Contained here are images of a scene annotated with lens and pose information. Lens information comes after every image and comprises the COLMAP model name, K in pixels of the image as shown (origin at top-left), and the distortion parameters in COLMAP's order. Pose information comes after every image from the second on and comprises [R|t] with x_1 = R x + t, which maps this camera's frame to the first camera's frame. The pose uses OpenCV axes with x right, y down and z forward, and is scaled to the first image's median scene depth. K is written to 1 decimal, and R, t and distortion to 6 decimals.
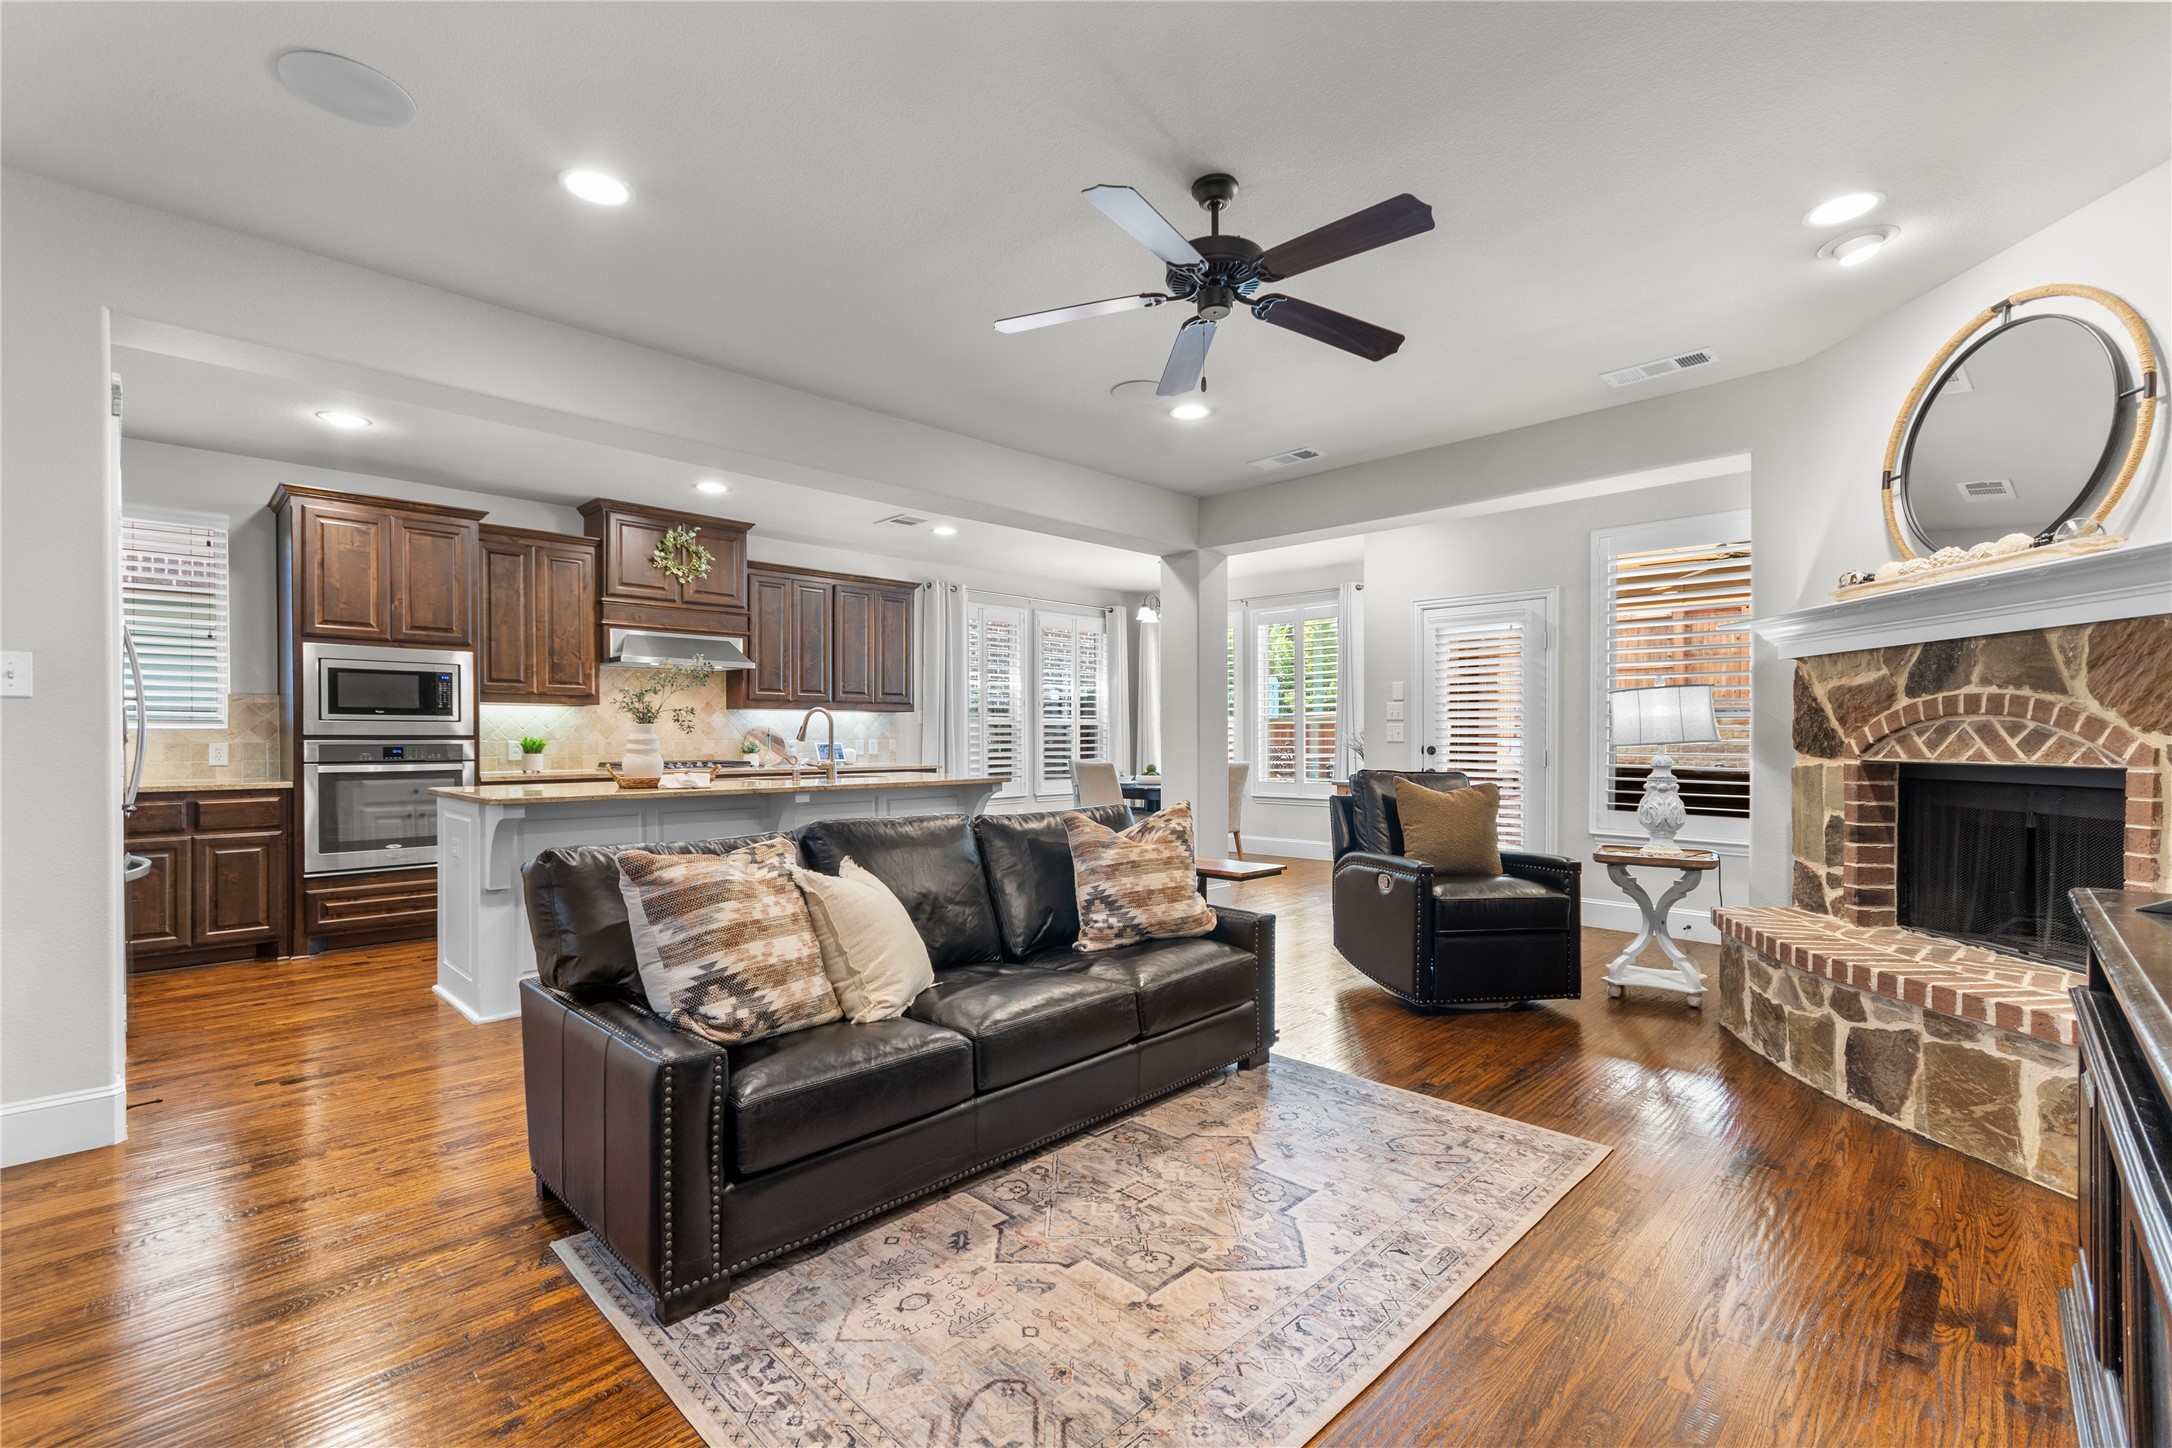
lens RADIAL K [[947.2, 0, 1086.8], [0, 947.2, 738.7], [0, 0, 1]] dist [0.000999, 0.001583]
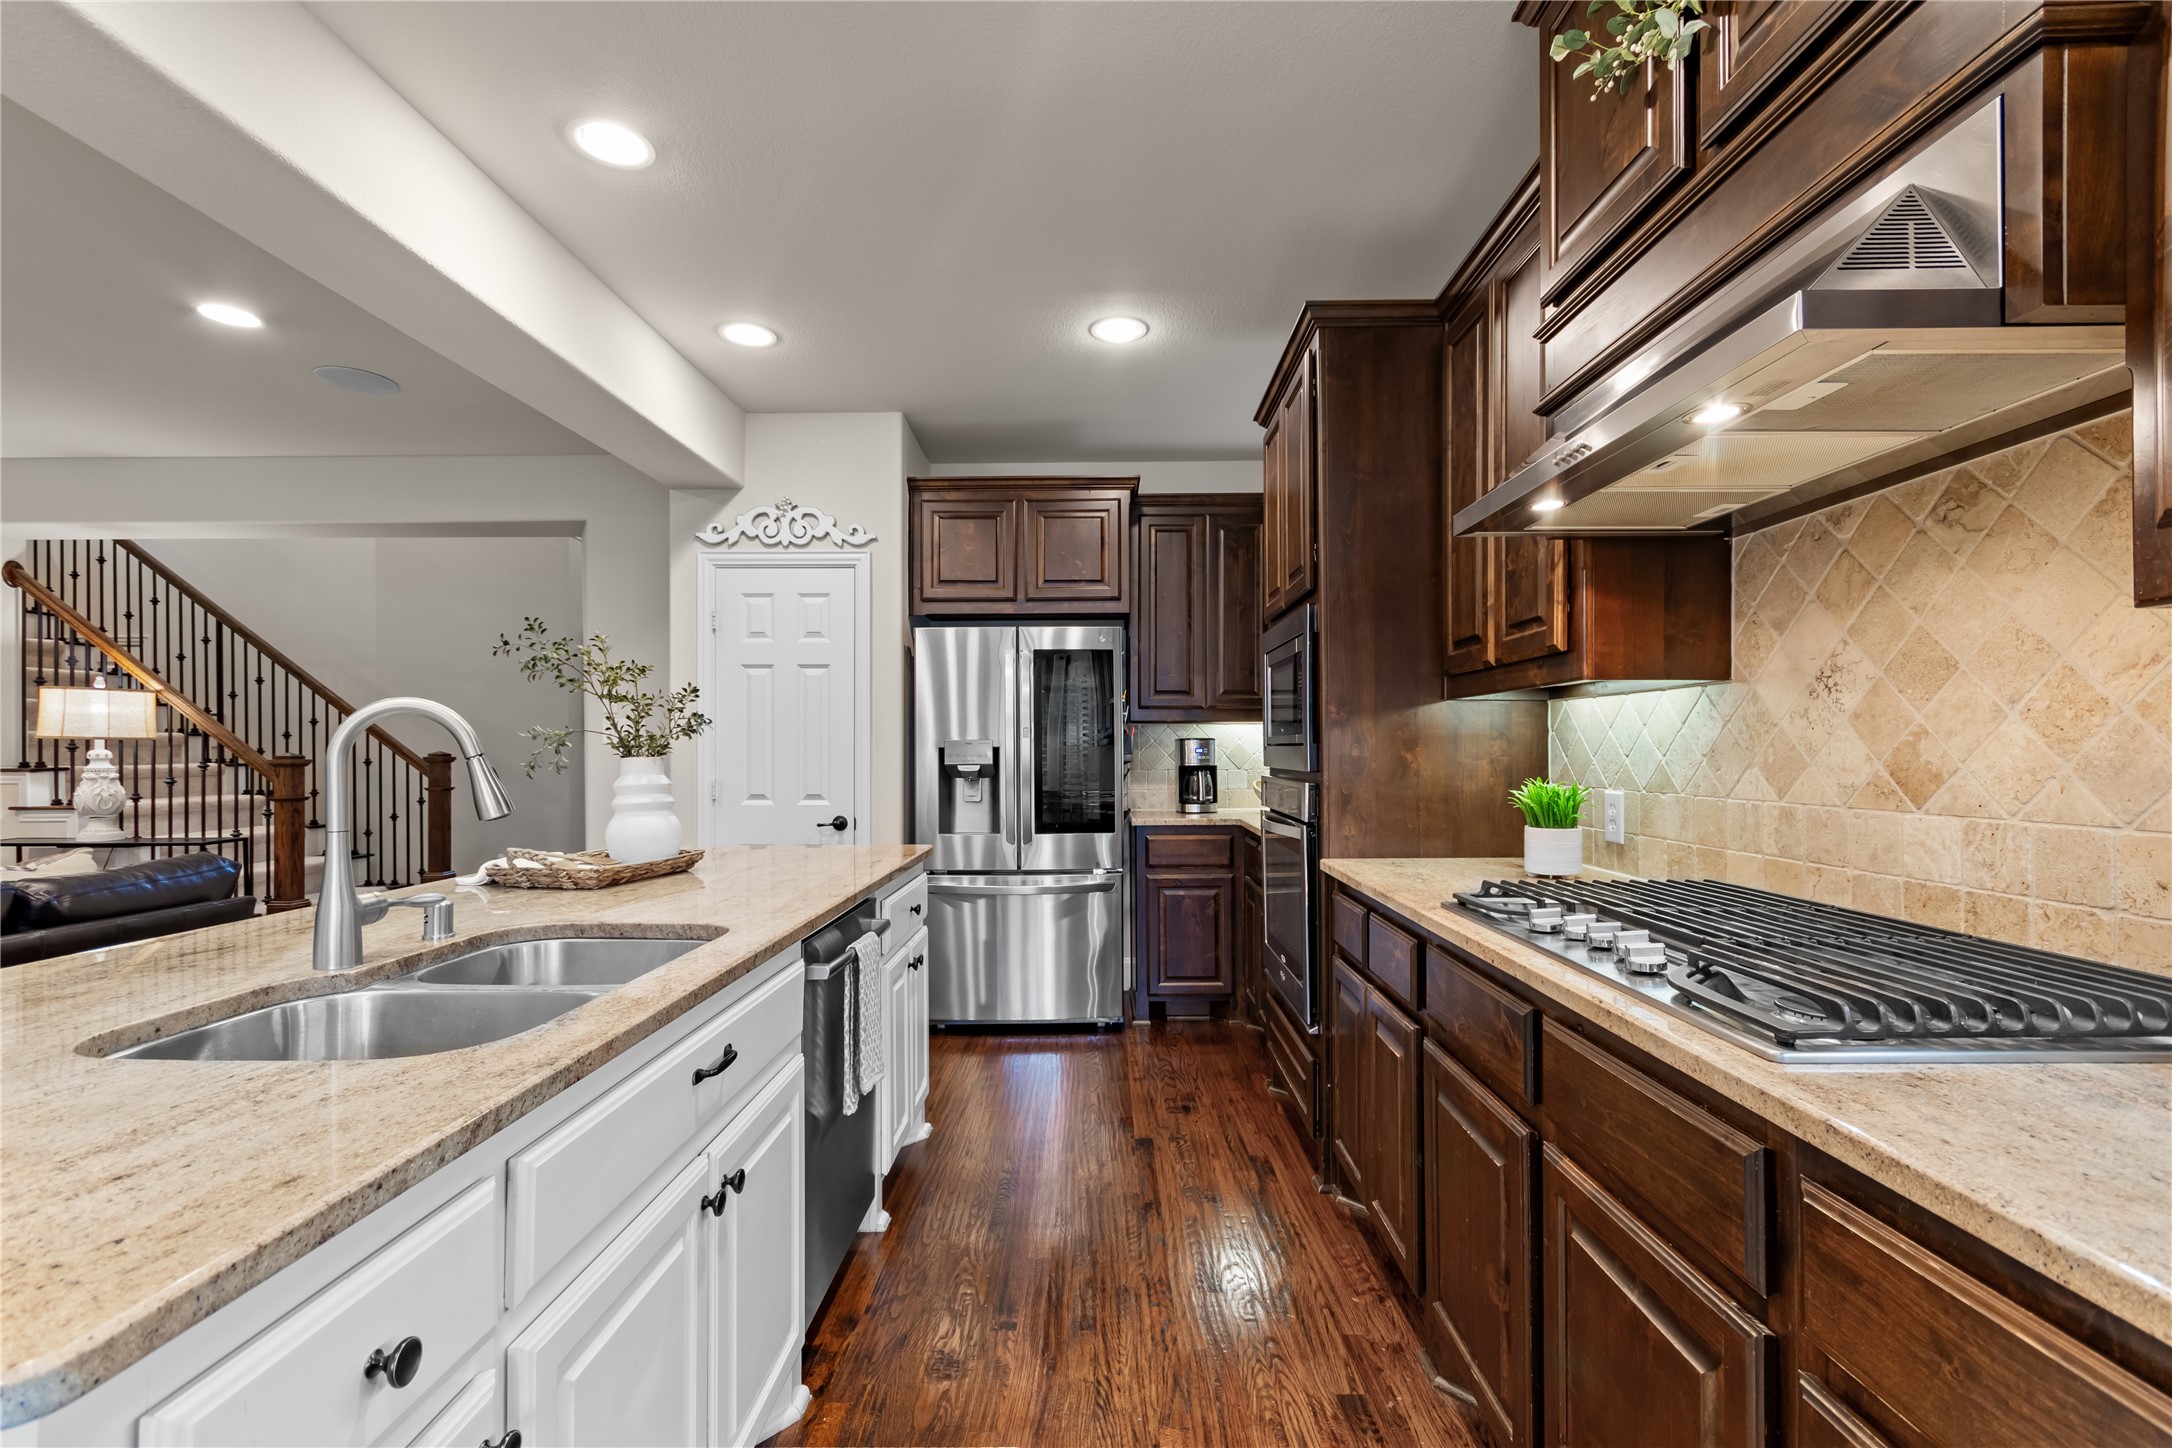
lens RADIAL K [[947.2, 0, 1087.9], [0, 947.2, 745.2], [0, 0, 1]] dist [0.000999, 0.001583]
pose [[-0.713881, 0.002494, -0.700263, -0.231477], [0.003330, 0.999994, 0.000167, -0.018578], [0.700260, -0.002212, -0.713885, 1.314166]]
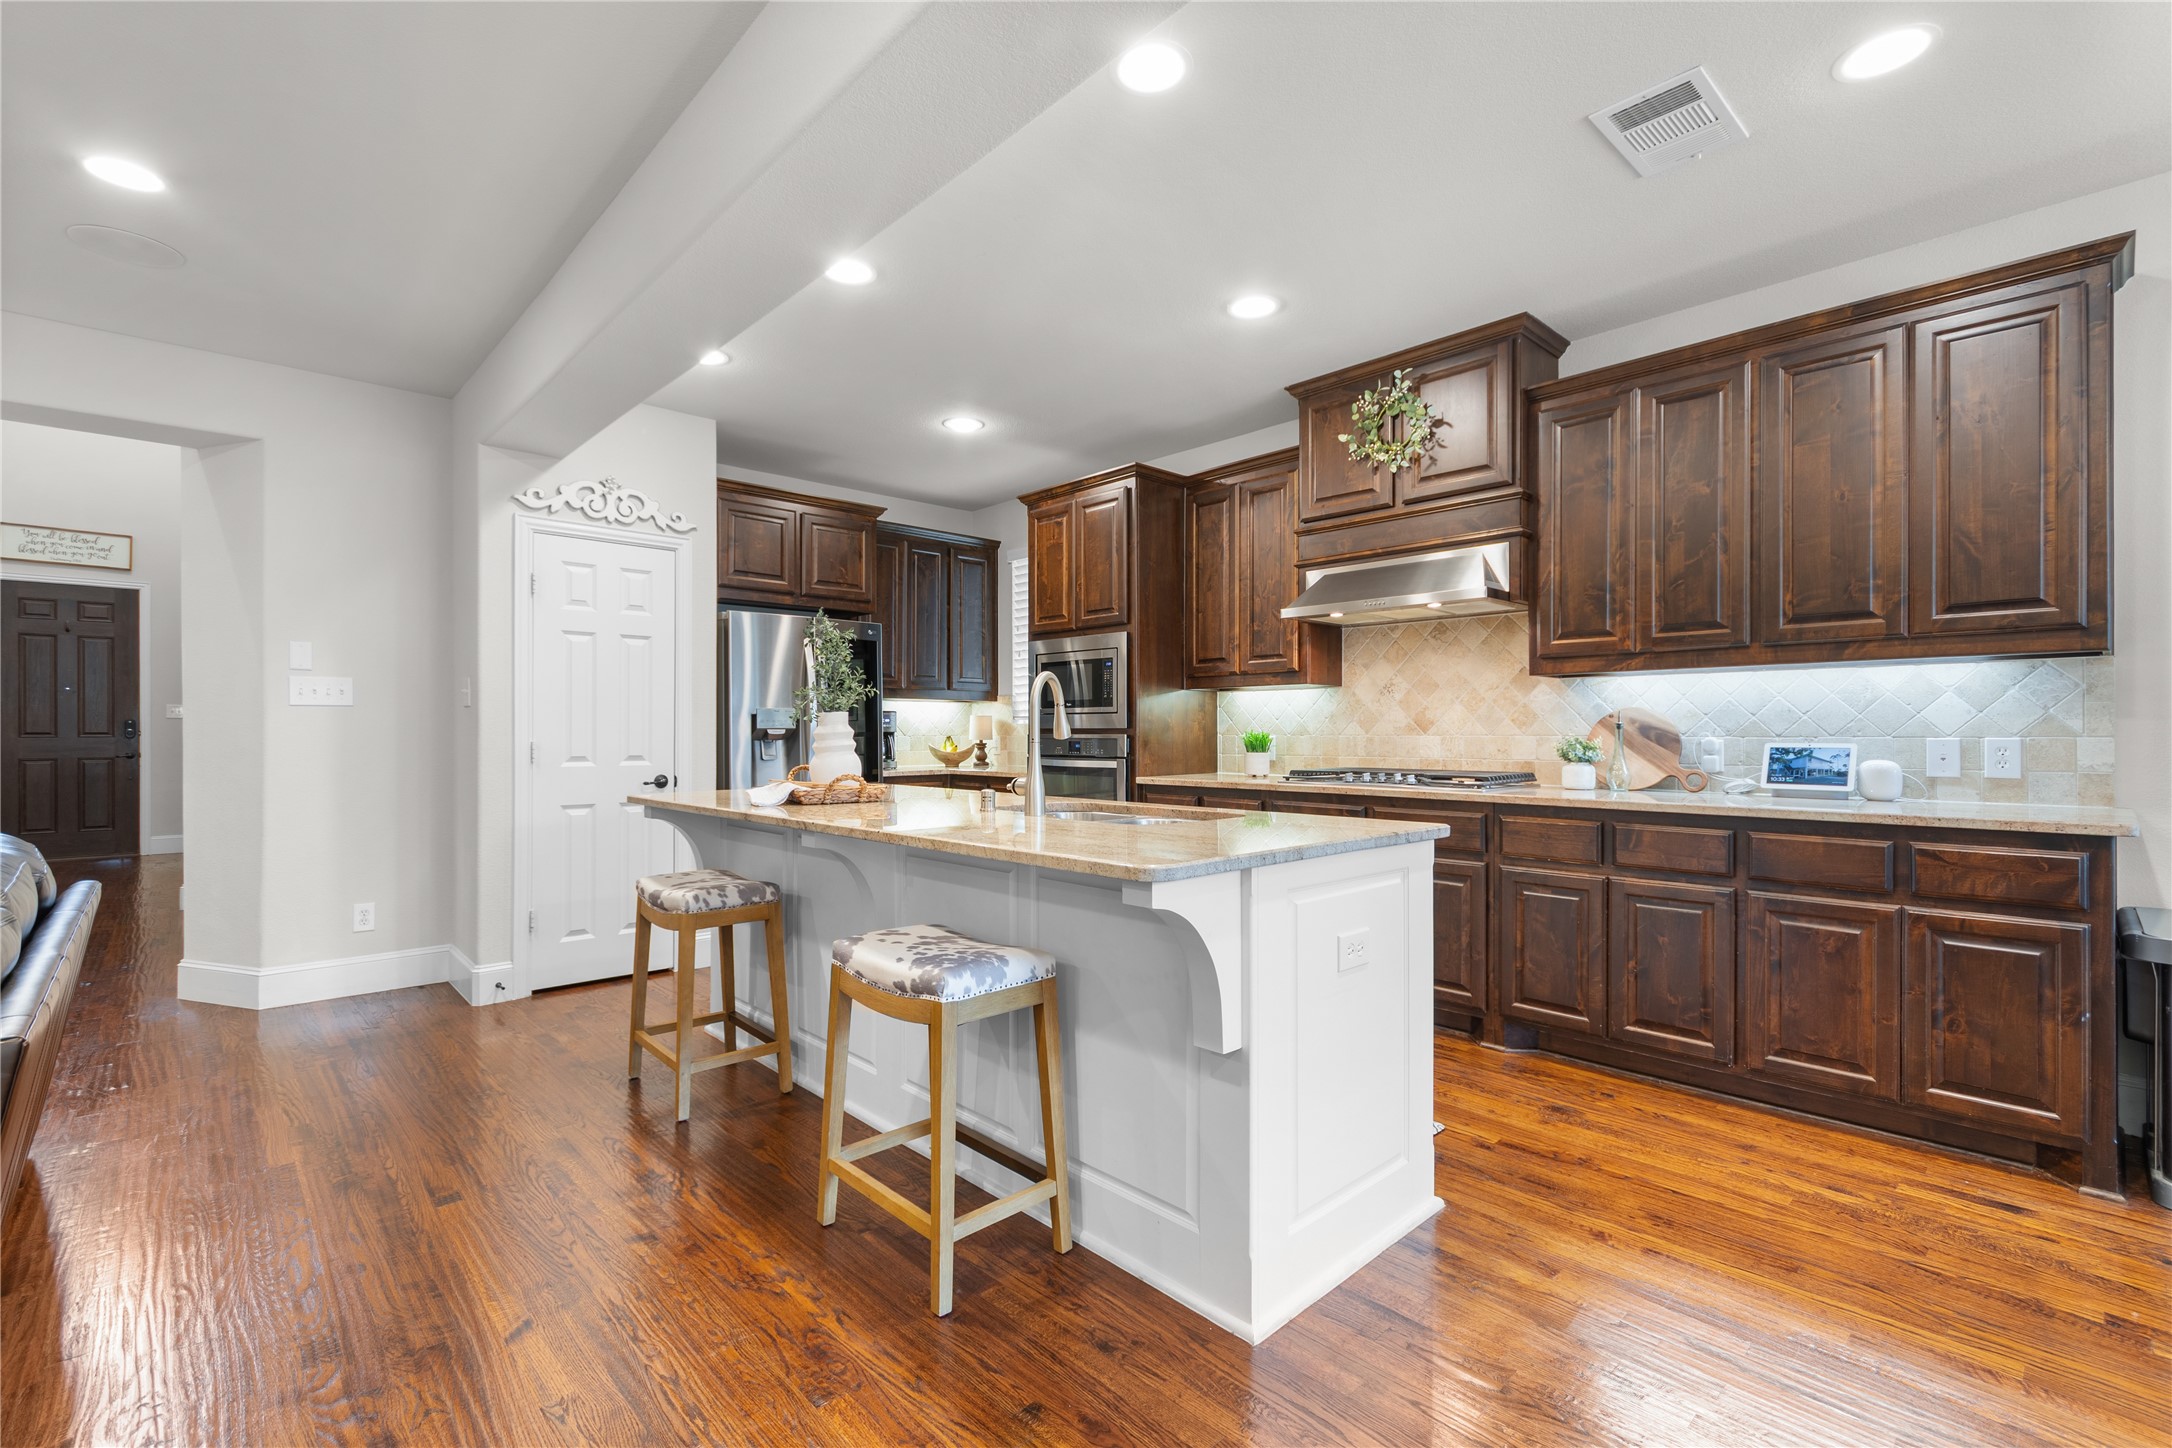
lens RADIAL K [[947.2, 0, 1081.6], [0, 947.2, 725.3], [0, 0, 1]] dist [0.000999, 0.001583]
pose [[-0.030768, -0.006554, -0.999505, 0.218362], [-0.002310, 0.999976, -0.006486, -0.000726], [0.999524, 0.002110, -0.030783, 1.019699]]
